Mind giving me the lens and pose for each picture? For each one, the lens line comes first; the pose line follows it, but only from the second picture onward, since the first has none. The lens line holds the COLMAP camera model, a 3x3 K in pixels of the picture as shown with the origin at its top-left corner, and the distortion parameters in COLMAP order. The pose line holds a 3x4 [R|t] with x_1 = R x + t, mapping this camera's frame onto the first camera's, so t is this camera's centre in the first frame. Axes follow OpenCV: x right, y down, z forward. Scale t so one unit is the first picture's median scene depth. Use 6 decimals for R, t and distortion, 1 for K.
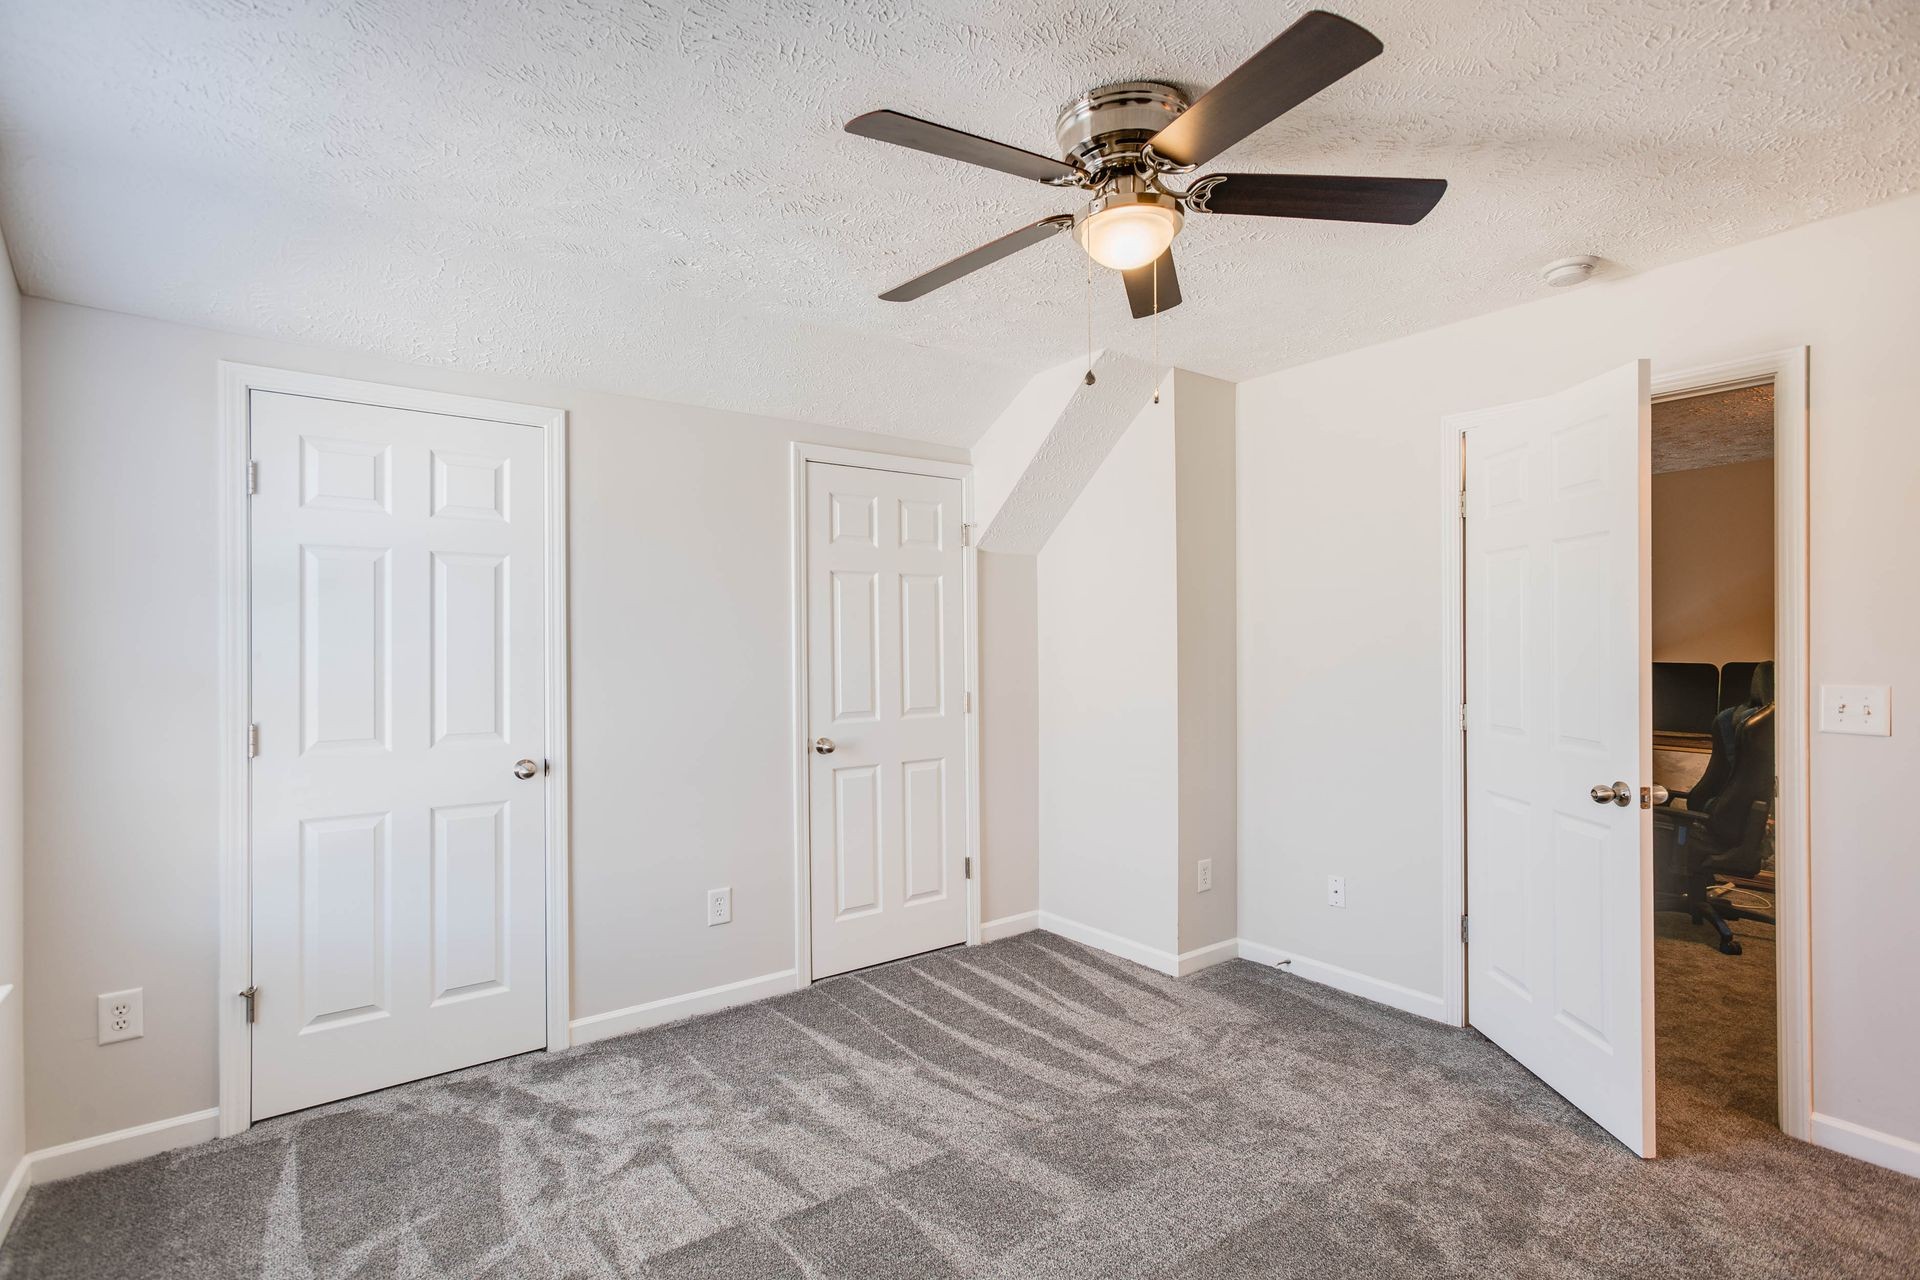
lens RADIAL K [[911.0, 0, 965.0], [0, 911.0, 645.4], [0, 0, 1]] dist [-0.000519, 0.000017]
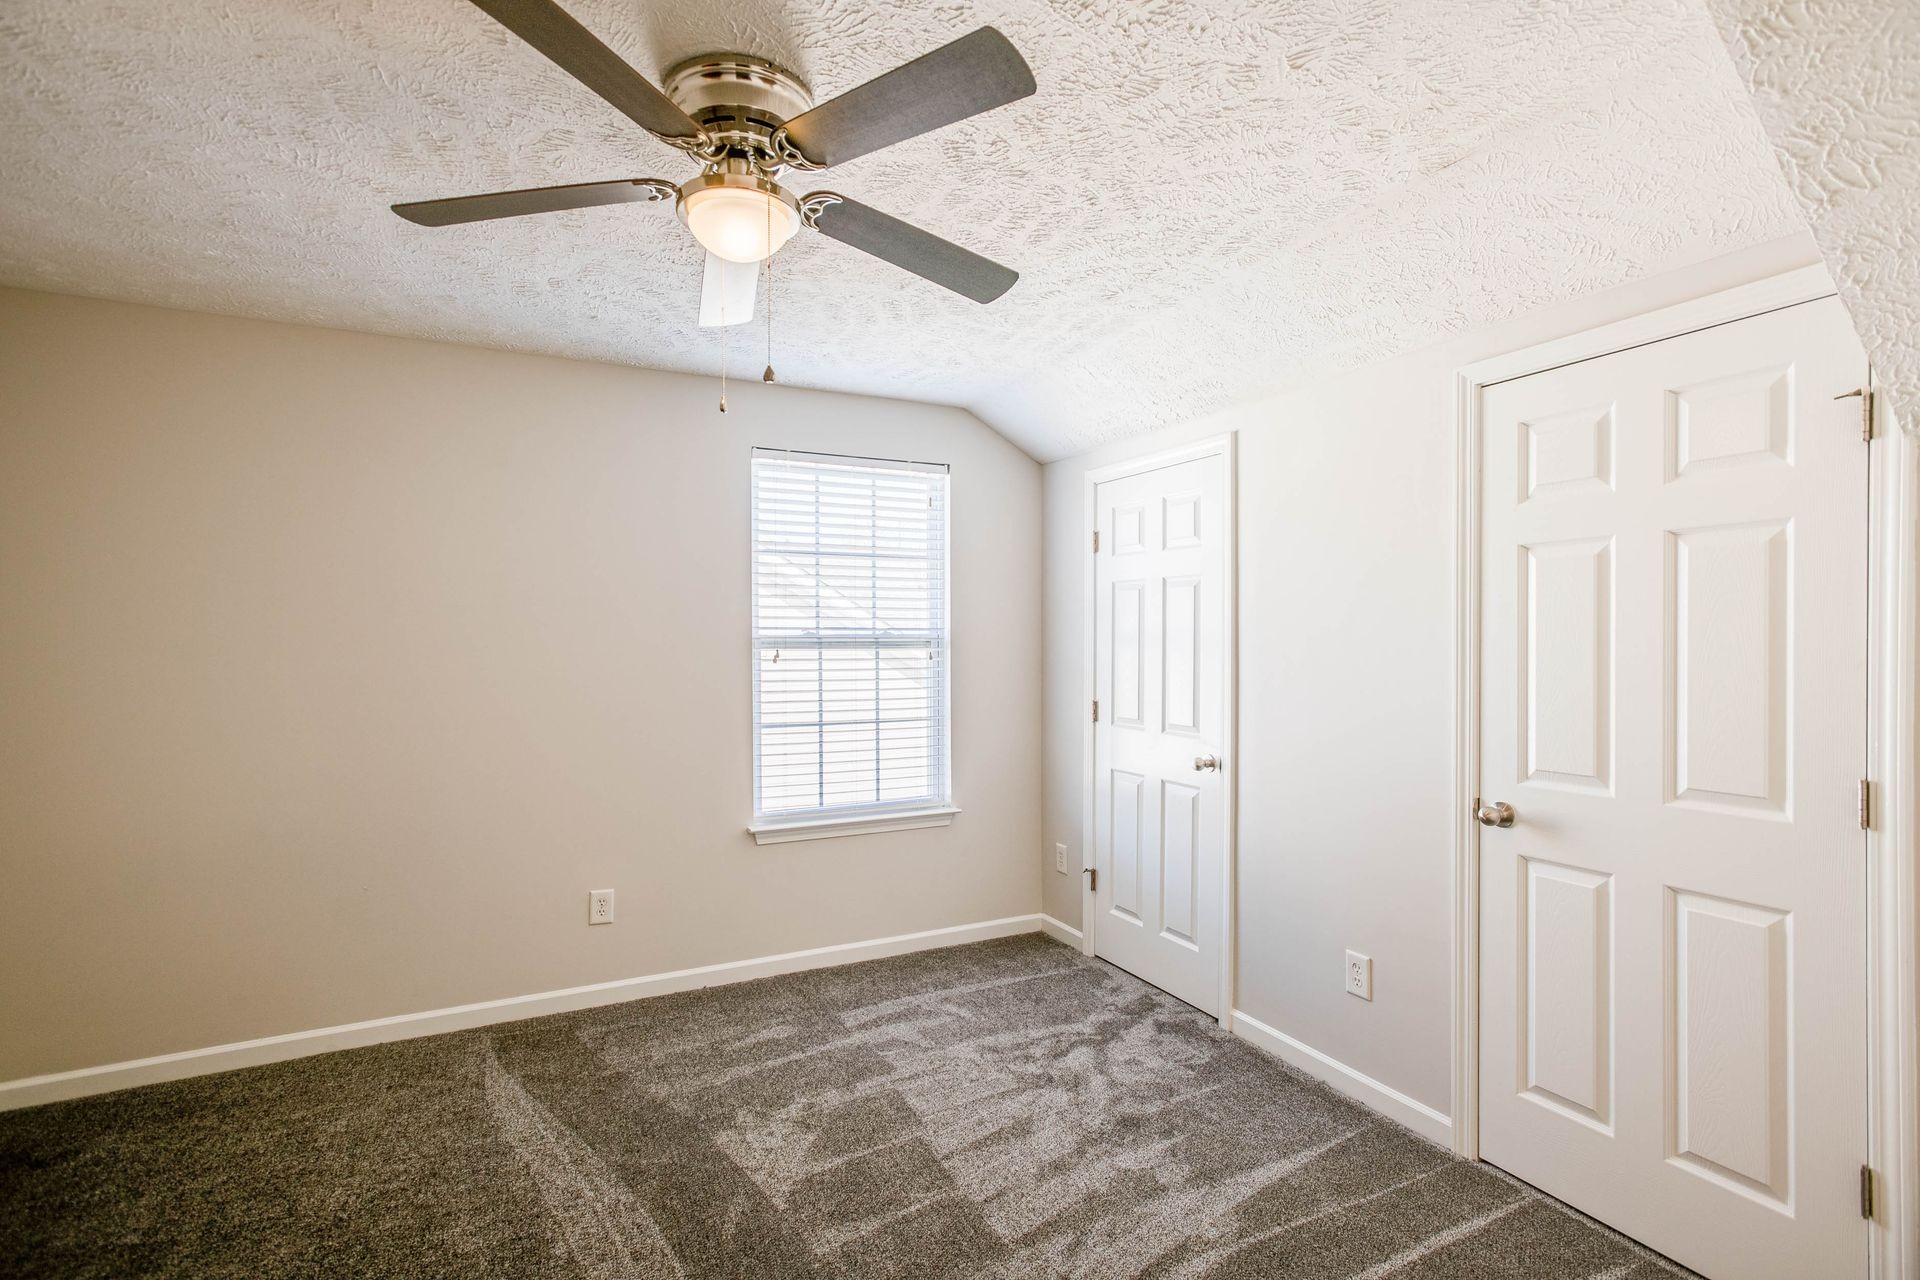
lens RADIAL K [[911.0, 0, 965.0], [0, 911.0, 645.4], [0, 0, 1]] dist [-0.000519, 0.000017]
pose [[-0.172729, 0.011541, -0.984902, 0.727352], [-0.003540, 0.999918, 0.012338, -0.023493], [0.984963, 0.005617, -0.172674, 0.964352]]
